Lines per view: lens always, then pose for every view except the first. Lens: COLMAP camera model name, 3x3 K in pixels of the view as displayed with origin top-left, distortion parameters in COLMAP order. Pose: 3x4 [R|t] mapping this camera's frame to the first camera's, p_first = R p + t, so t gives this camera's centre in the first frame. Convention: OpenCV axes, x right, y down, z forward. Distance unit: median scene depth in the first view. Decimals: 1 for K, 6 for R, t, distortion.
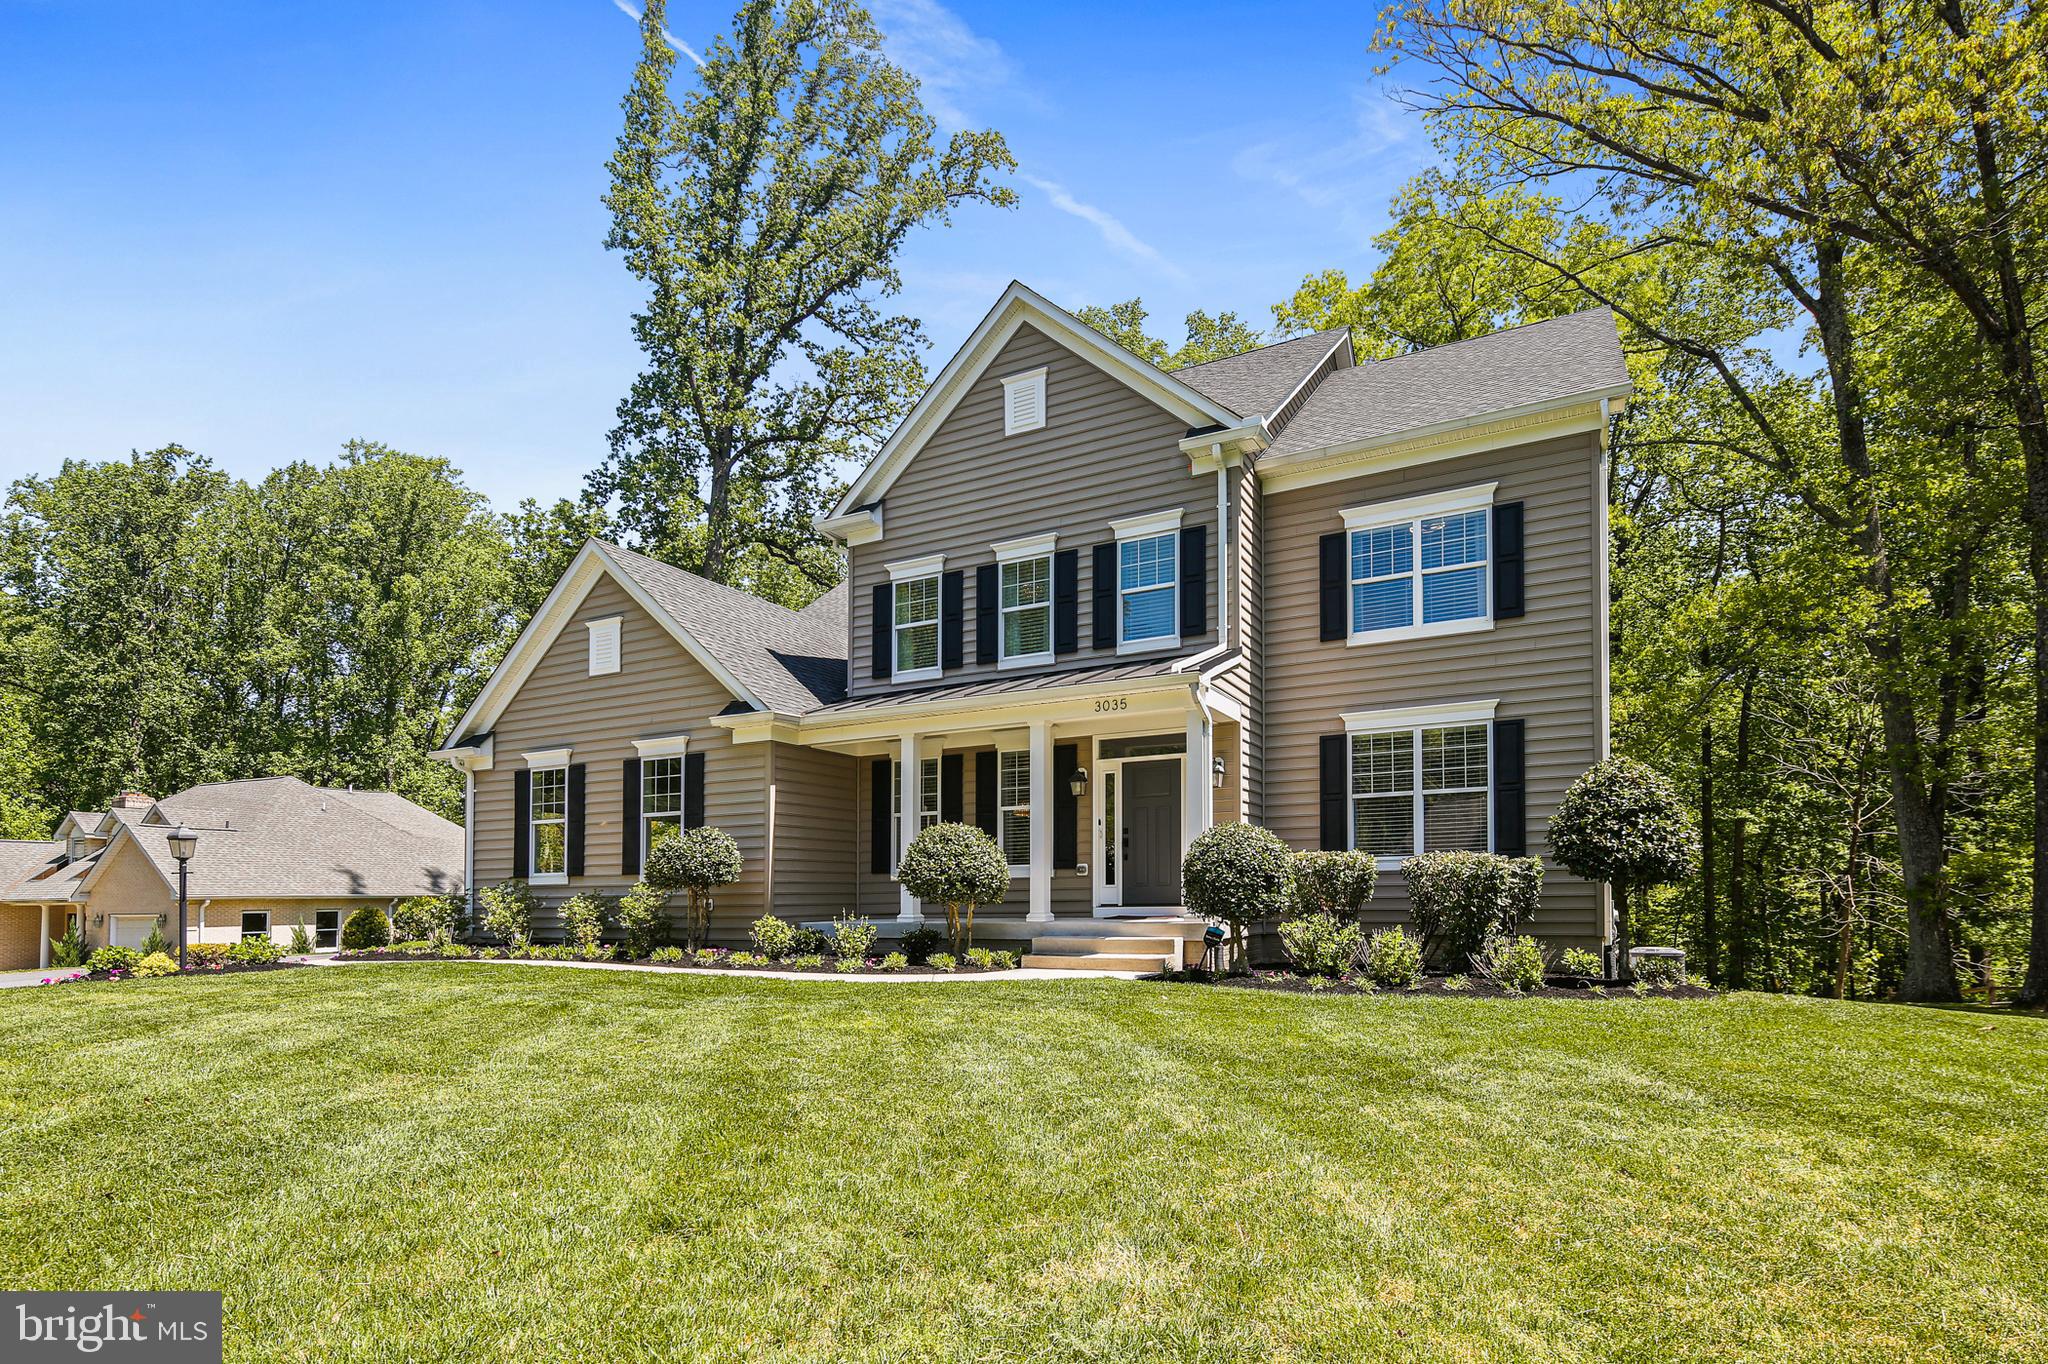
lens RADIAL K [[1034.3, 0, 1023.3], [0, 1034.3, 640.6], [0, 0, 1]] dist [-0.001409, -0.000117]
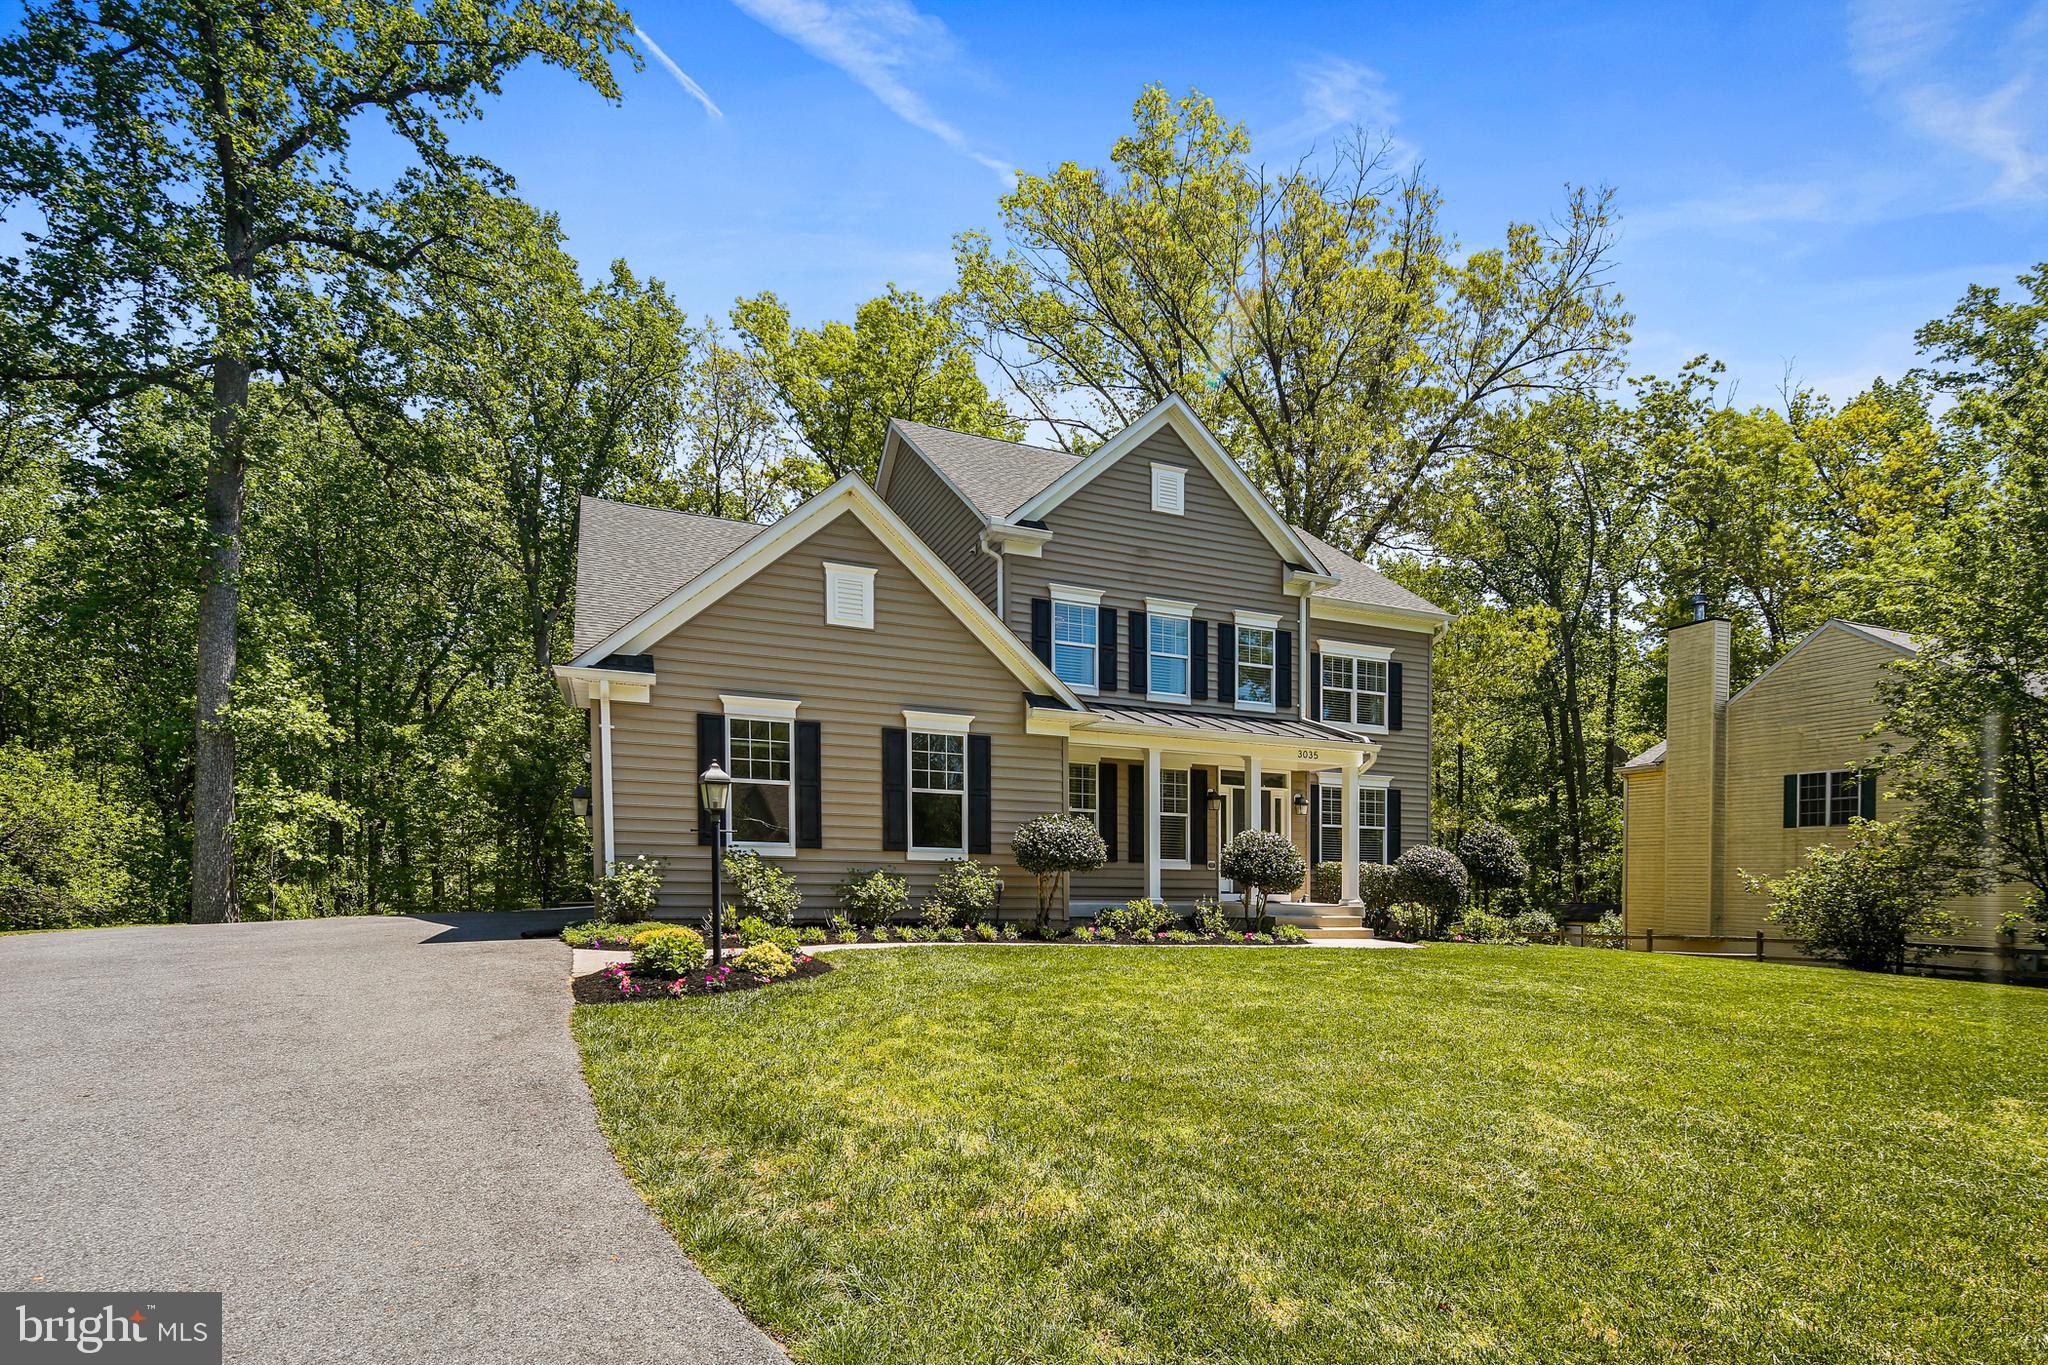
lens RADIAL K [[979.2, 0, 1021.8], [0, 979.2, 652.5], [0, 0, 1]] dist [0.001564, -0.000043]
pose [[0.637849, 0.193770, 0.745387, -1.021091], [-0.218669, 0.973567, -0.065965, 0.084221], [-0.738467, -0.120917, 0.663360, 0.343404]]
